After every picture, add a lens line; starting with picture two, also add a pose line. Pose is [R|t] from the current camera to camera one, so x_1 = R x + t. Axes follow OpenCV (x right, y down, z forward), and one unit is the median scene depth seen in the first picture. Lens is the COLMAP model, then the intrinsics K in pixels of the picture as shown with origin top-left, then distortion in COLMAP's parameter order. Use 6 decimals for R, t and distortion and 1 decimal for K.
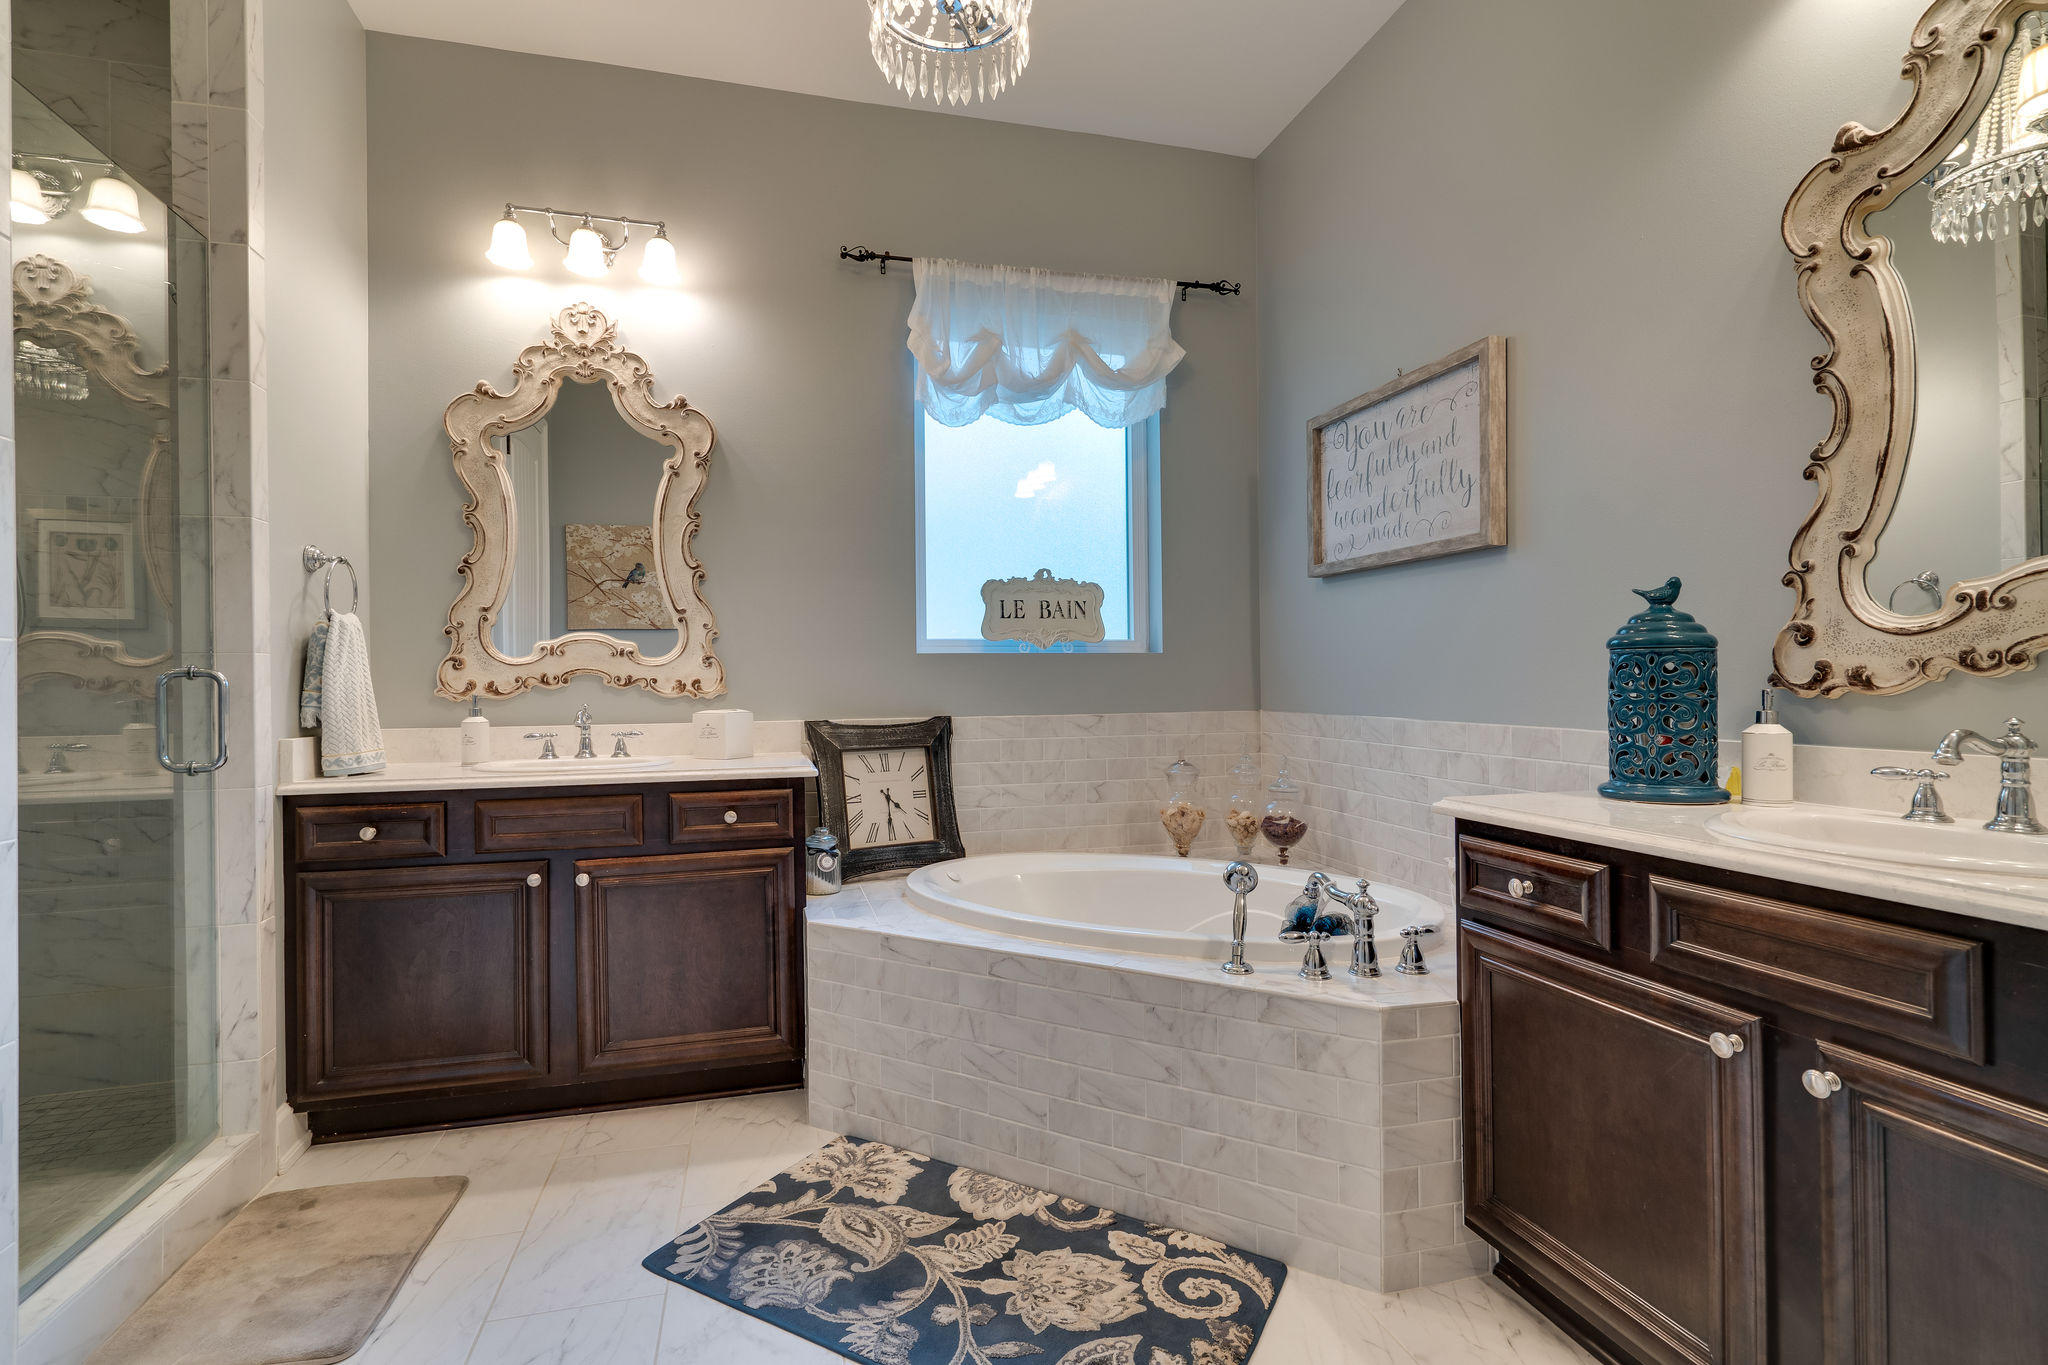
lens RADIAL K [[943.9, 0, 1010.5], [0, 943.9, 681.8], [0, 0, 1]] dist [-0.000454, -0.000355]
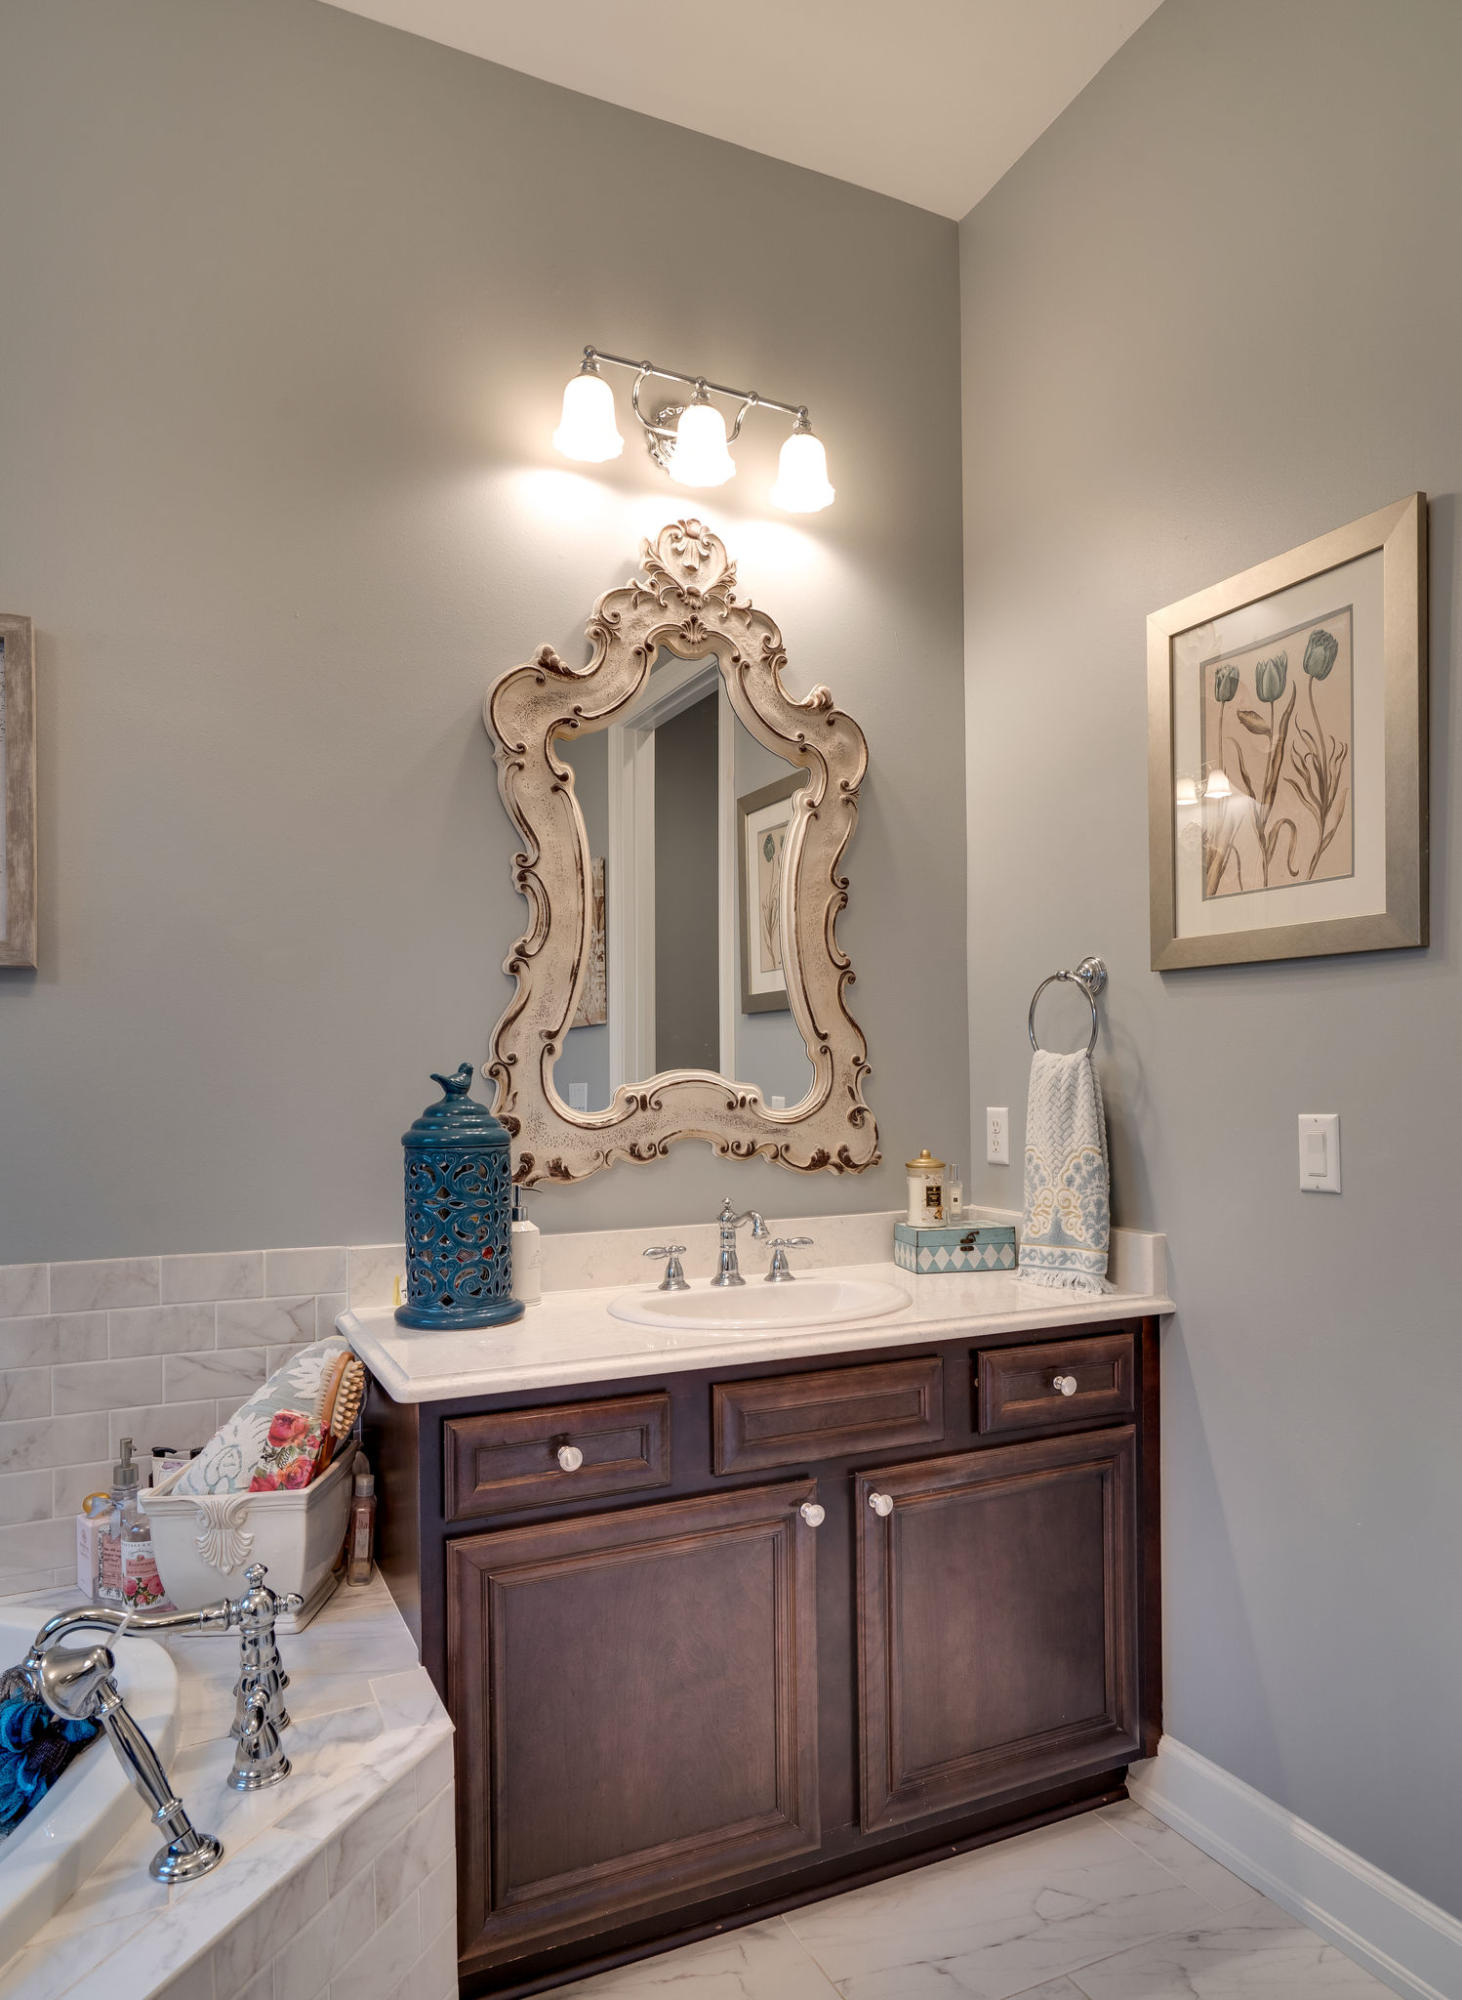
lens RADIAL K [[1269.8, 0, 733.0], [0, 1269.8, 1079.3], [0, 0, 1]] dist [0.006168, 0.002669]
pose [[-0.189085, 0.006453, 0.981939, -0.537792], [0.011766, 0.999922, -0.004306, -0.094813], [-0.981890, 0.010739, -0.189146, 1.052416]]
